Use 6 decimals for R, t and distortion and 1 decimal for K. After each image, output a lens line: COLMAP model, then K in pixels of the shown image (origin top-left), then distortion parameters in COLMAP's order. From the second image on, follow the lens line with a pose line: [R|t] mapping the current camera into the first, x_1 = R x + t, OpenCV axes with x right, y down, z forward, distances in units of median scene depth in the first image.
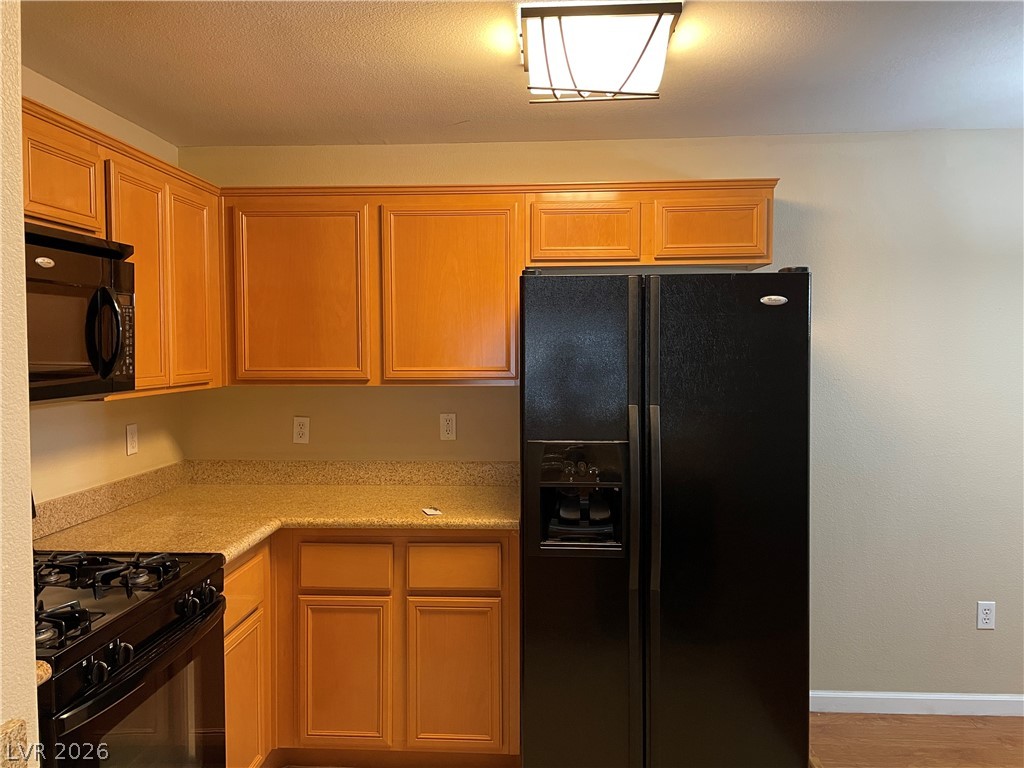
lens RADIAL K [[761.9, 0, 513.5], [0, 761.9, 377.8], [0, 0, 1]] dist [0.072425, -0.096726]
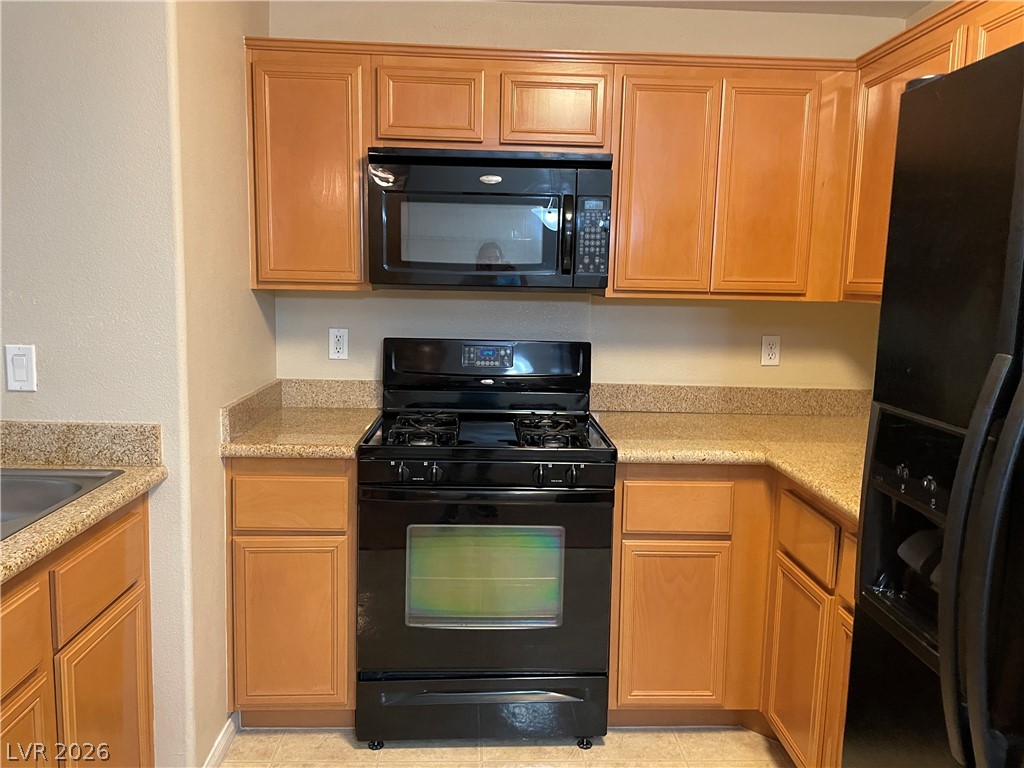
lens RADIAL K [[761.9, 0, 513.5], [0, 761.9, 377.8], [0, 0, 1]] dist [0.072425, -0.096726]
pose [[0.106952, 0.135590, -0.984975, 0.524521], [-0.065775, 0.989452, 0.129065, 0.010158], [0.992086, 0.050983, 0.114742, 0.658125]]
